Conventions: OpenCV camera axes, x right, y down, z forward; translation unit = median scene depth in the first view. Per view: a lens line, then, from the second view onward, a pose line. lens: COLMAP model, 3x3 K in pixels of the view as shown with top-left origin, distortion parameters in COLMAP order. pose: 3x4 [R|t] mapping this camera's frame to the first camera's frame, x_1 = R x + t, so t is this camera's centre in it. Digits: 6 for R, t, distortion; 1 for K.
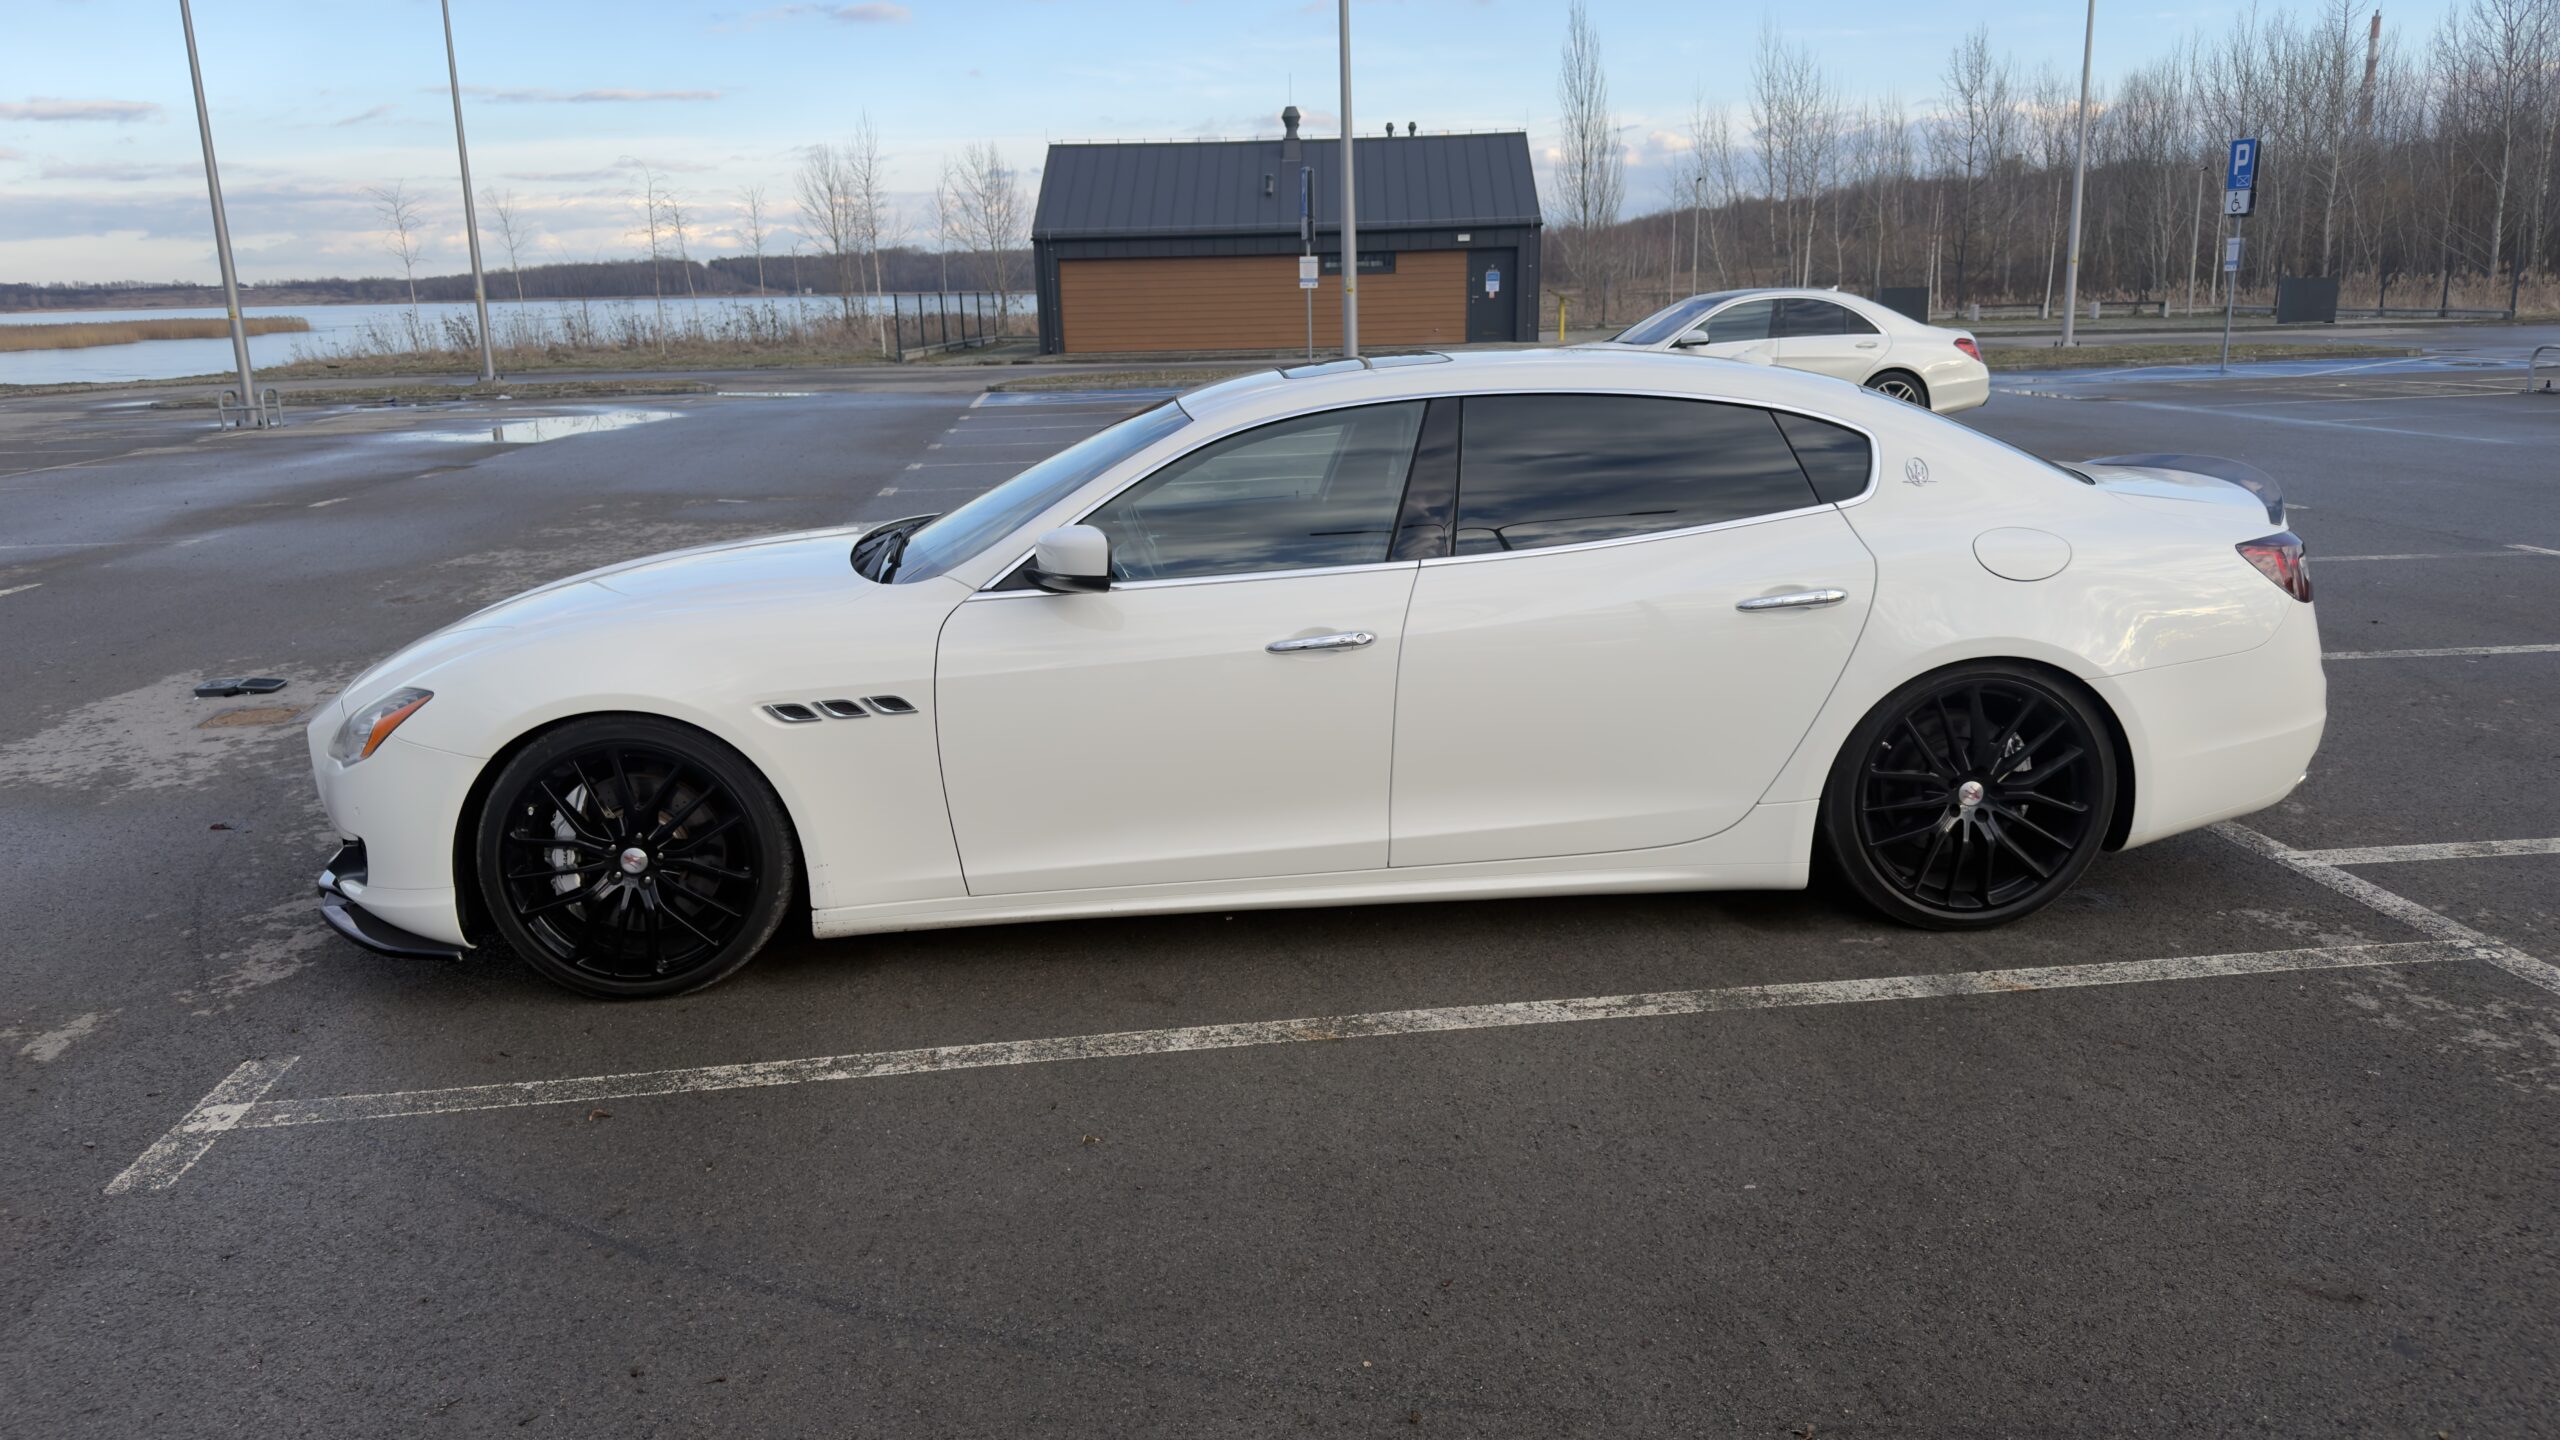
lens RADIAL K [[1796.1, 0, 1292.0], [0, 1796.1, 736.6], [0, 0, 1]] dist [0.064455, -0.079629]
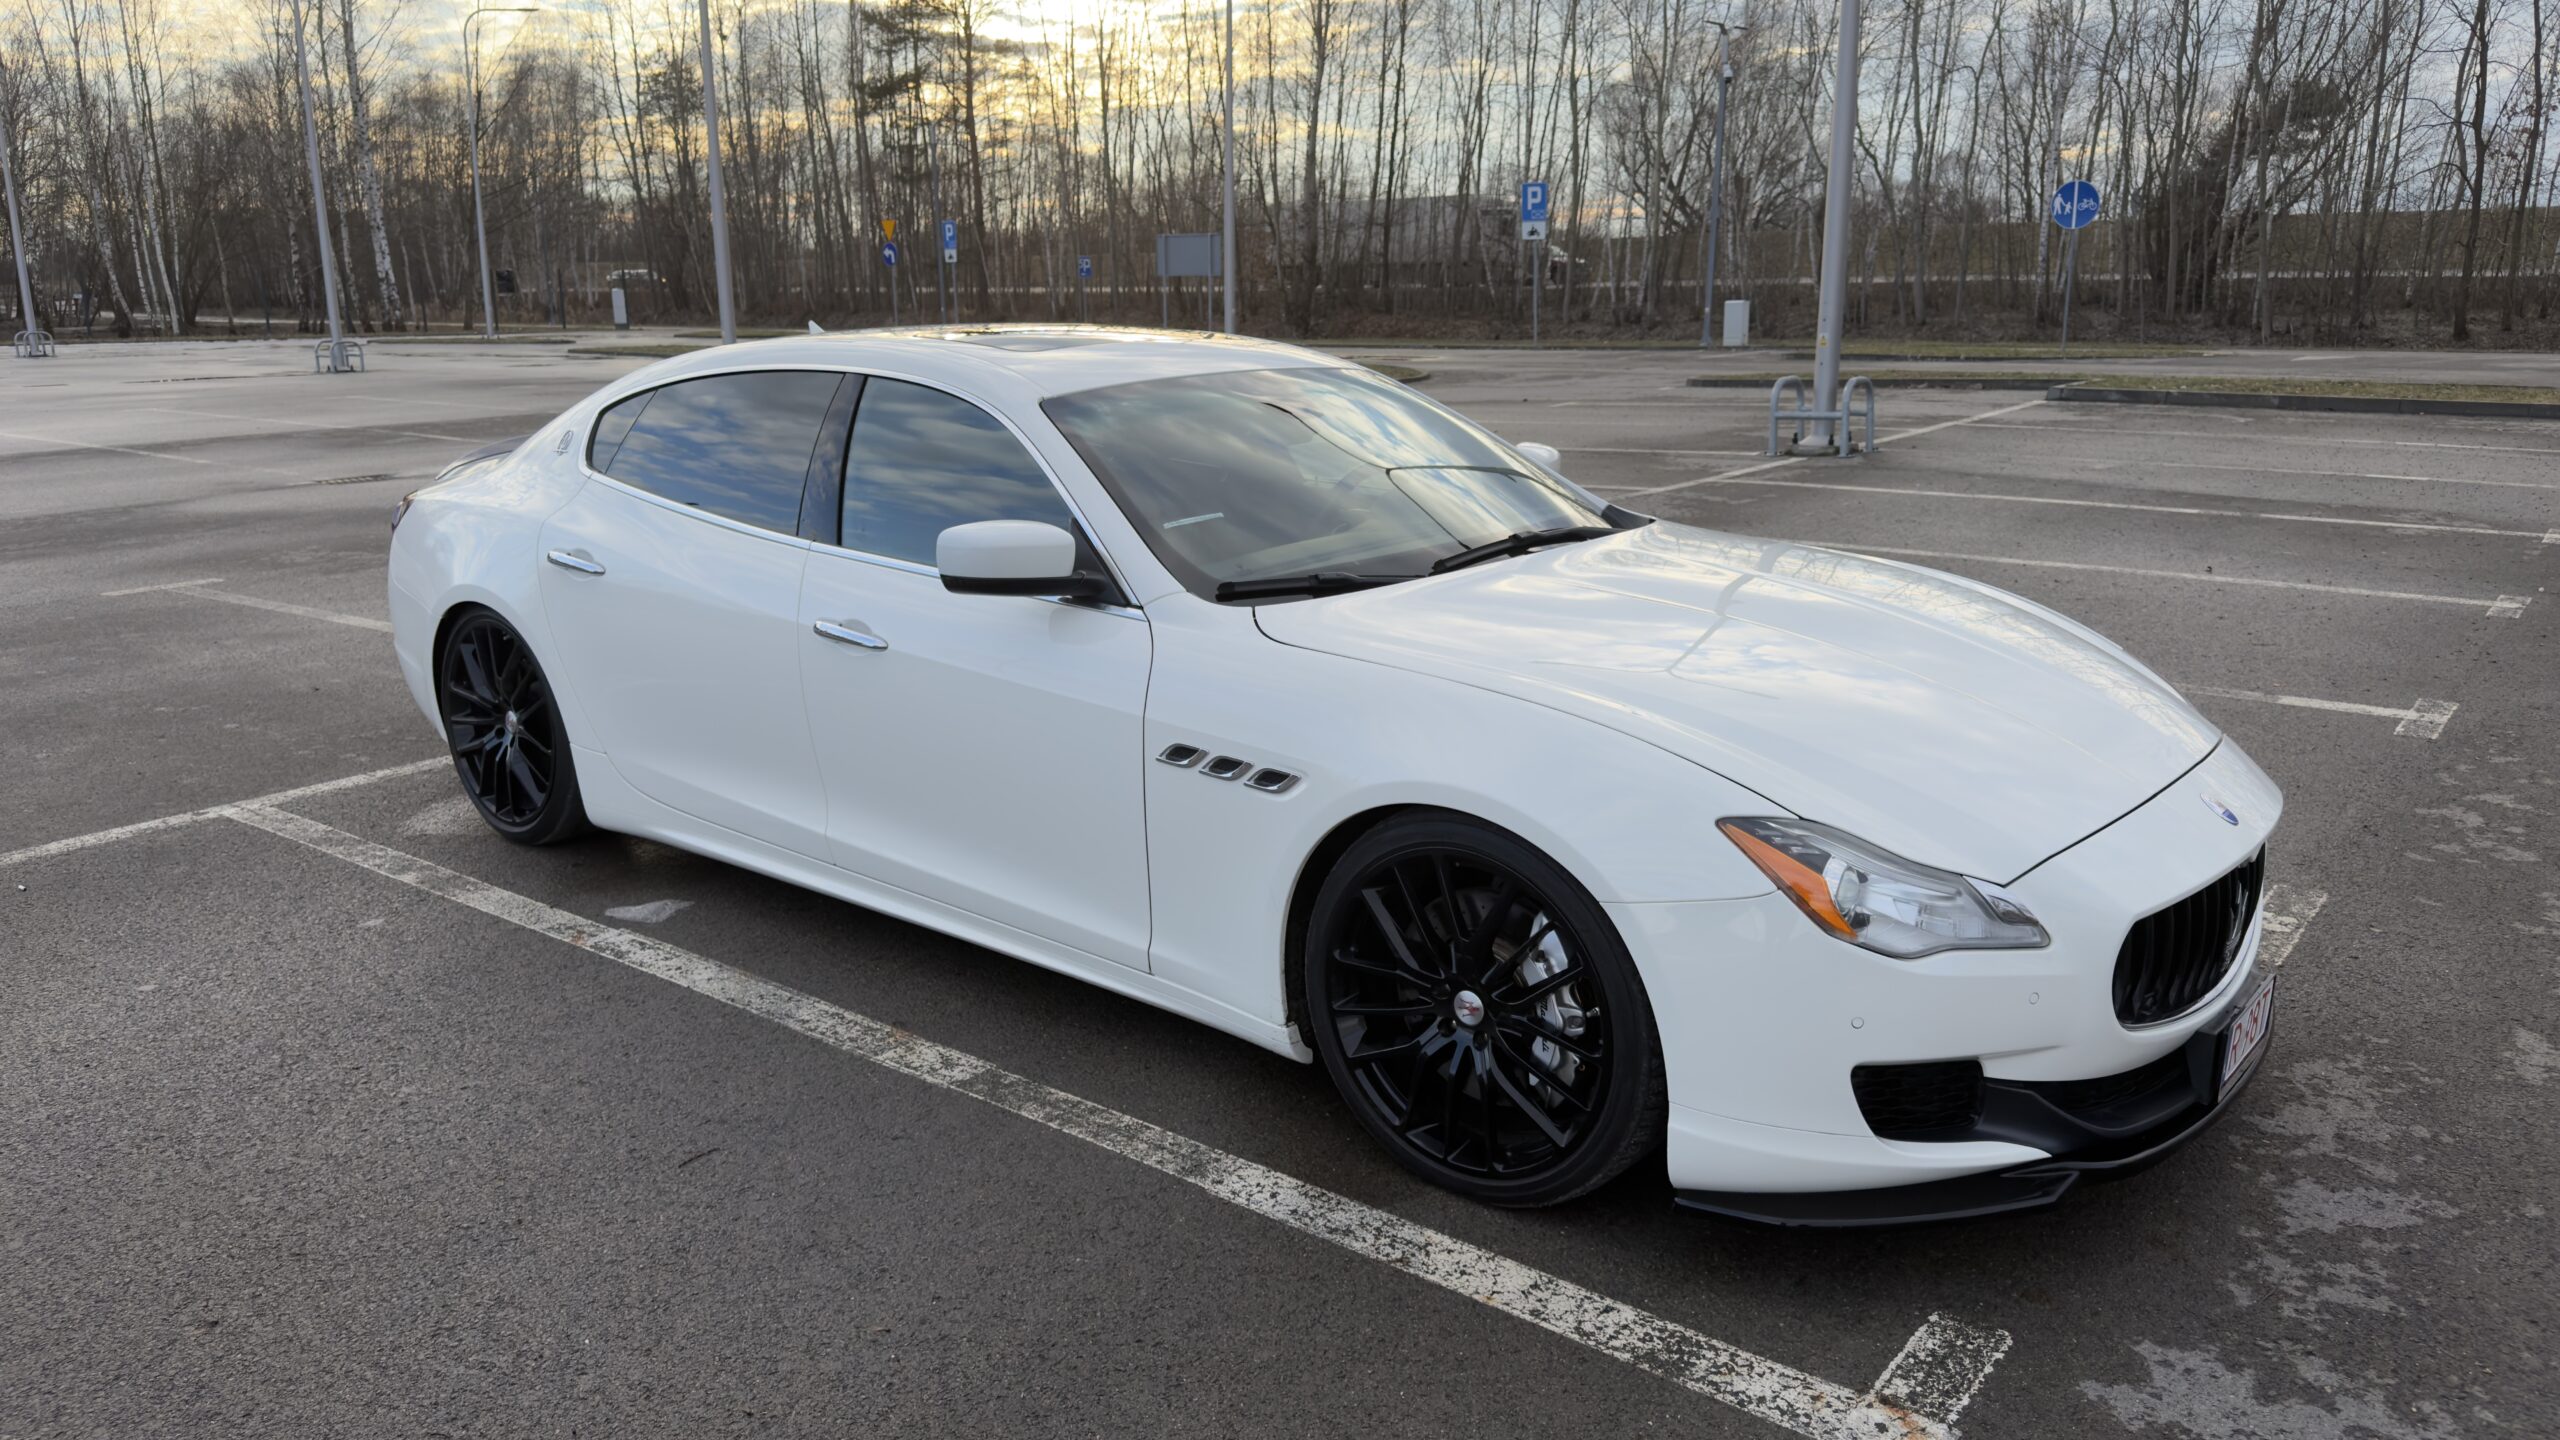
lens RADIAL K [[1831.2, 0, 1283.9], [0, 1831.2, 733.4], [0, 0, 1]] dist [0.052456, -0.042486]
pose [[-0.717213, -0.139056, 0.682839, -0.810614], [0.195456, 0.900412, 0.388658, -0.424443], [-0.668882, 0.412215, -0.618608, 1.836805]]
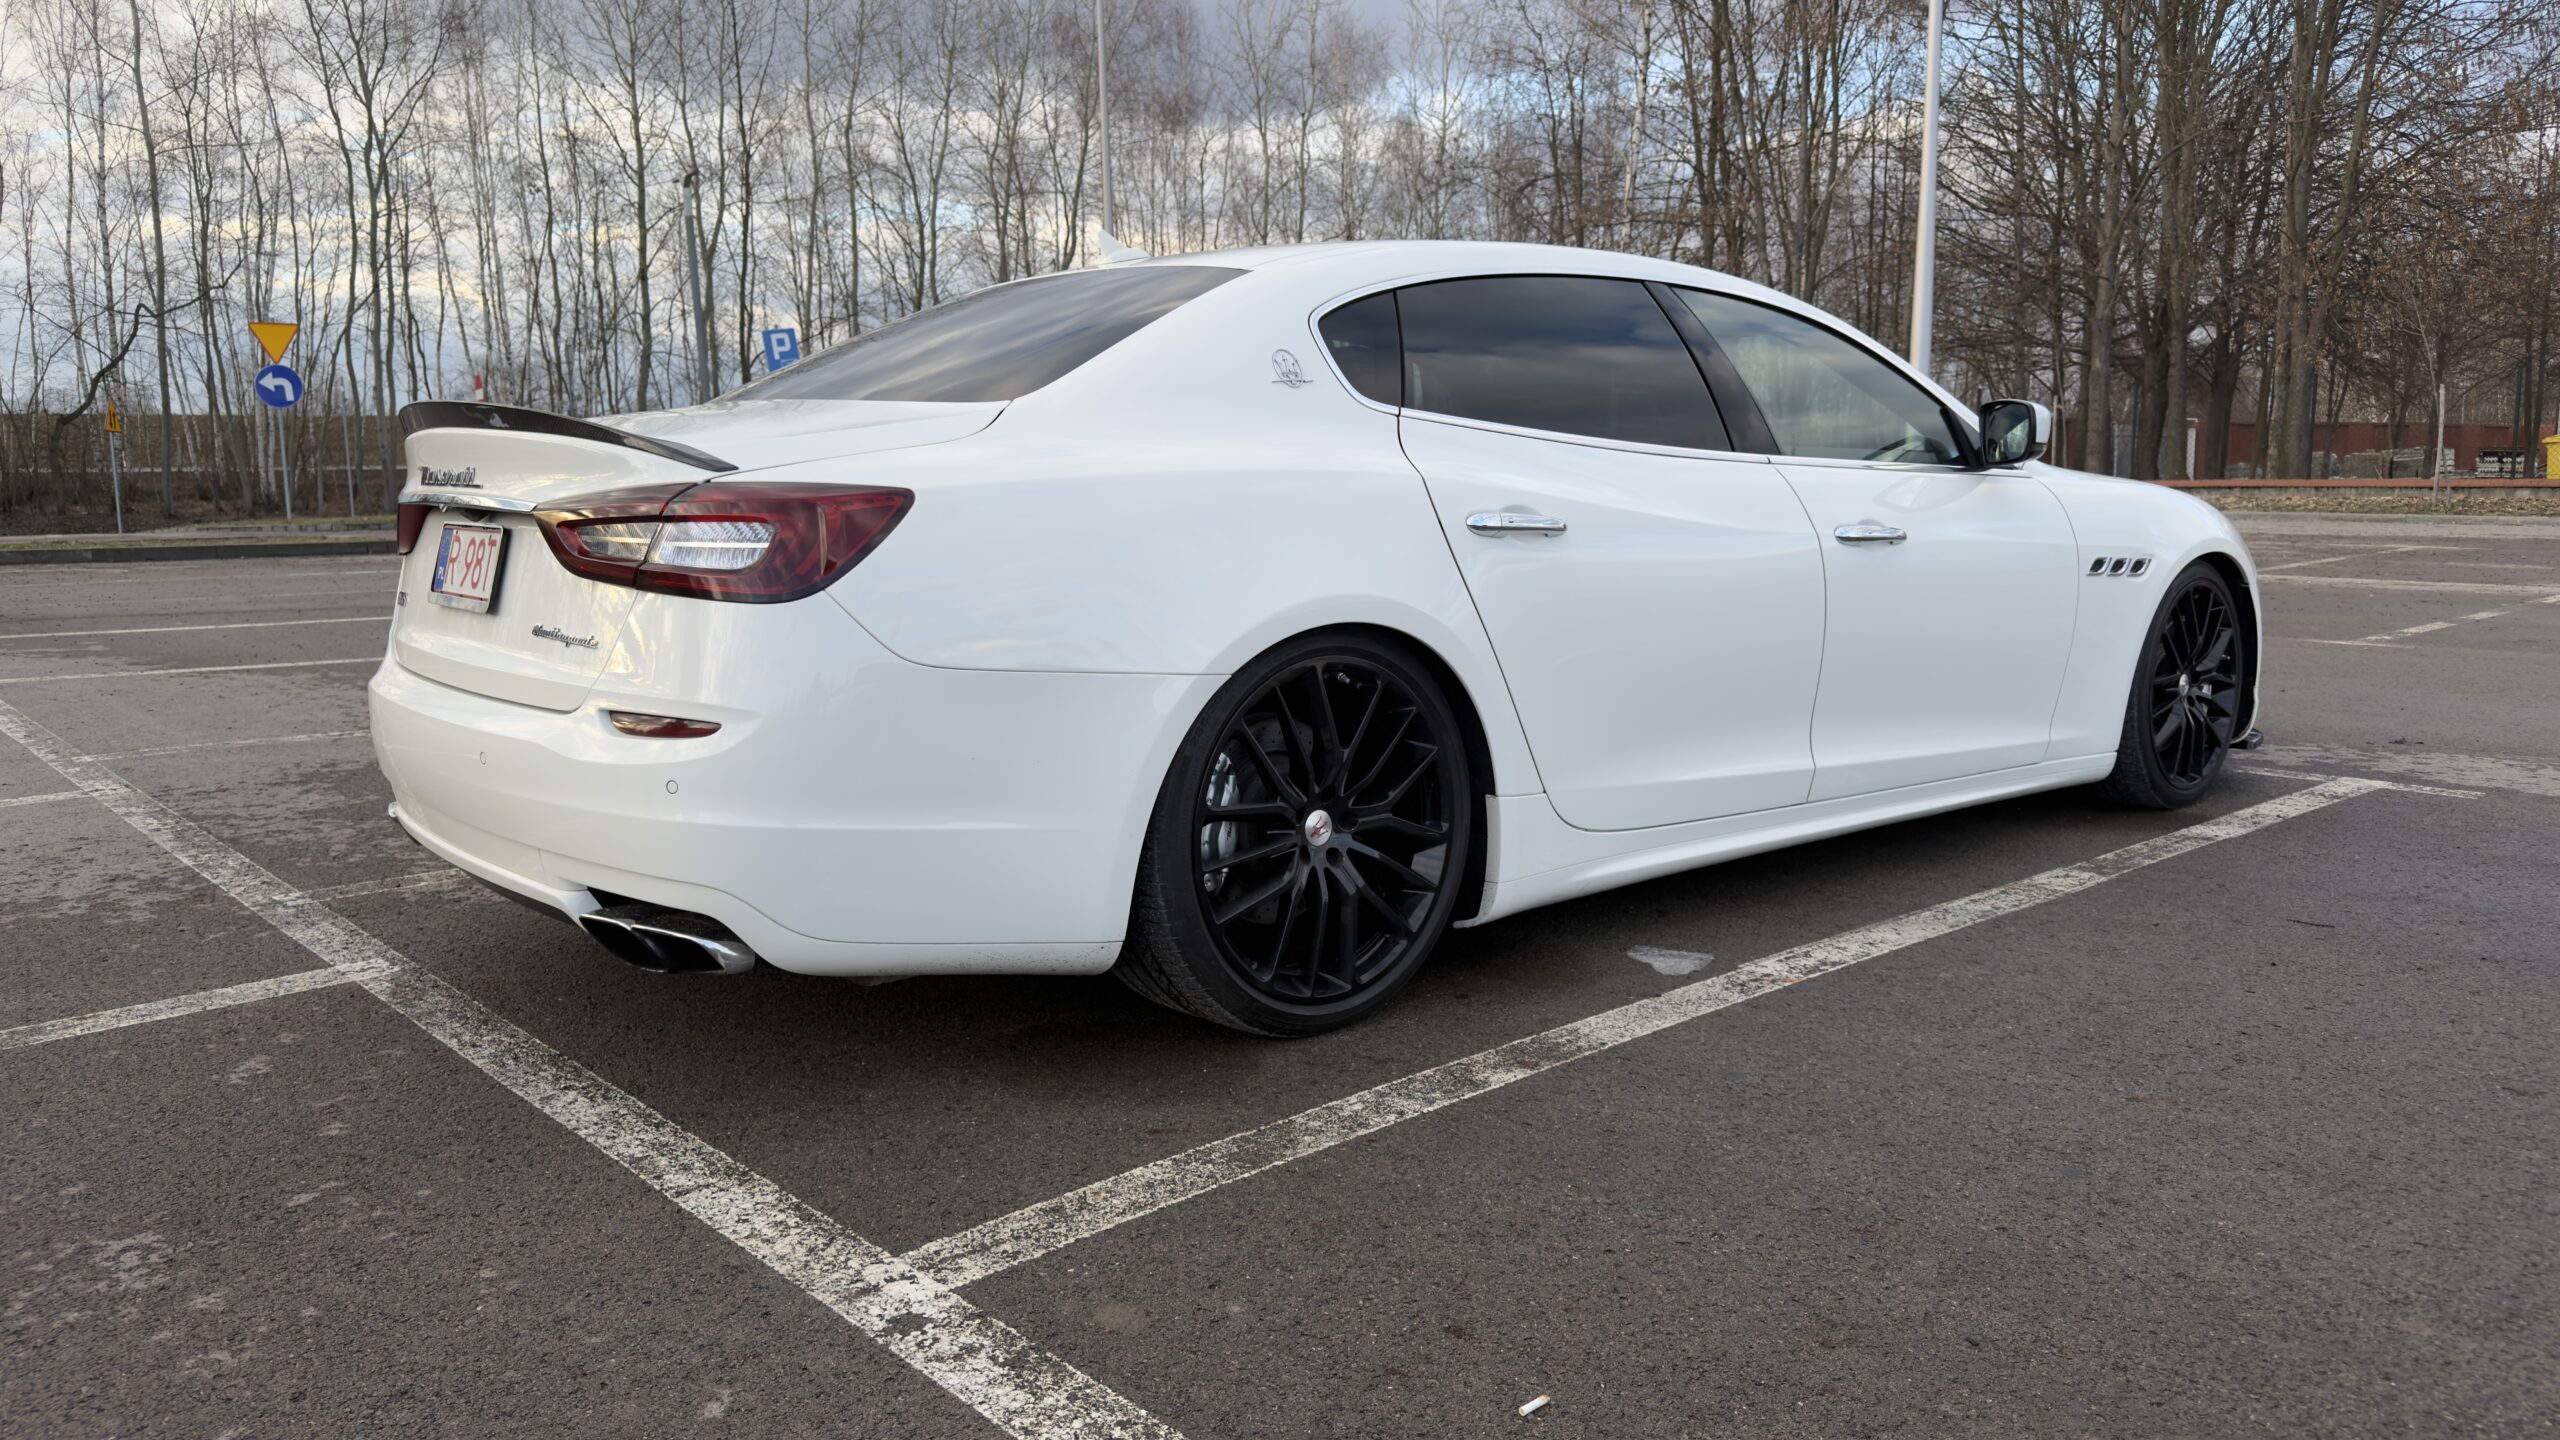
lens RADIAL K [[1796.1, 0, 1284.0], [0, 1796.1, 714.4], [0, 0, 1]] dist [0.064455, -0.079629]
pose [[-0.806500, 0.109060, -0.581089, 0.759134], [-0.117863, 0.933455, 0.338776, -0.339699], [0.579367, 0.341712, -0.739977, 1.918398]]
